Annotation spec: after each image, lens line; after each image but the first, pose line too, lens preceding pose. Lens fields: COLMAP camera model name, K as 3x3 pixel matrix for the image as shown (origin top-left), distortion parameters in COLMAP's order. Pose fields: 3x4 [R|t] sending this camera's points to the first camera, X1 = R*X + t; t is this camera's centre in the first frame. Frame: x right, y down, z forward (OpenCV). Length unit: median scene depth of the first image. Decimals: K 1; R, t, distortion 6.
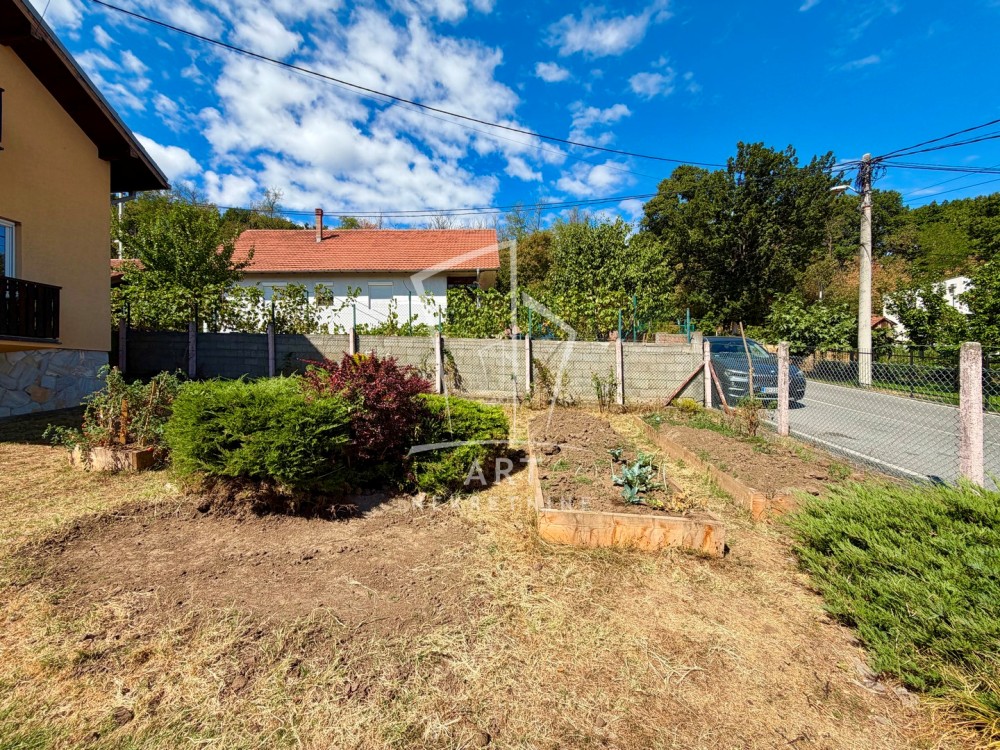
lens RADIAL K [[399.8, 0, 495.5], [0, 399.8, 377.0], [0, 0, 1]] dist [0.000762, 0.000107]
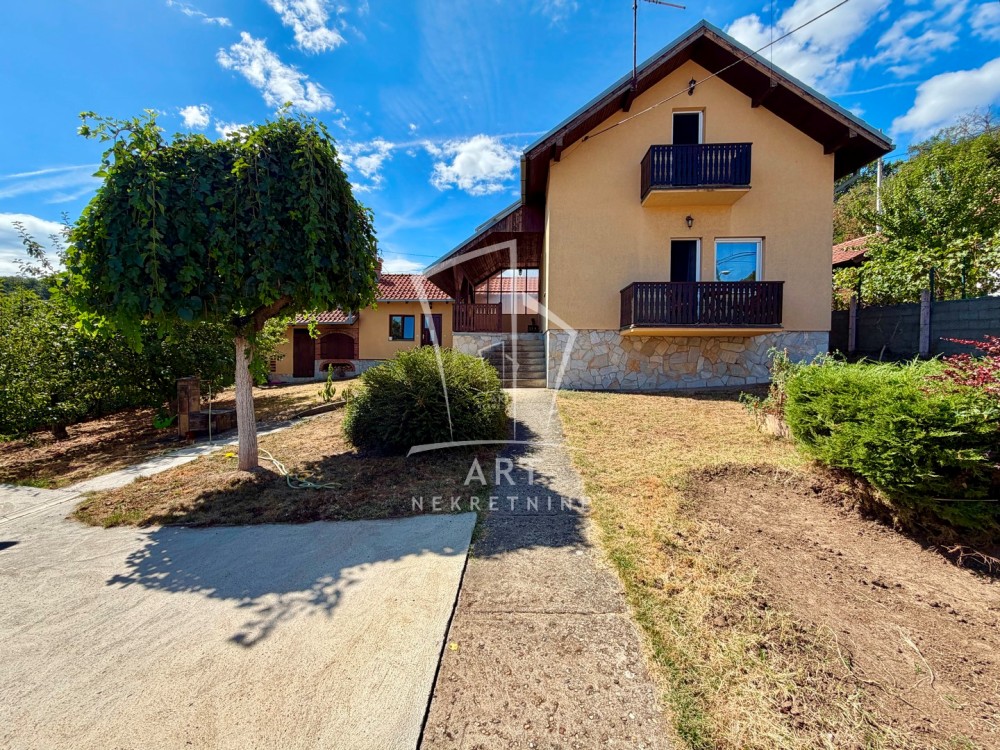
lens RADIAL K [[411.9, 0, 495.6], [0, 411.9, 359.4], [0, 0, 1]] dist [0.002146, 0.000942]
pose [[0.036212, 0.022619, -0.999088, 0.298712], [-0.003200, 0.999741, 0.022518, -0.023758], [0.999339, 0.002381, 0.036275, 0.155830]]
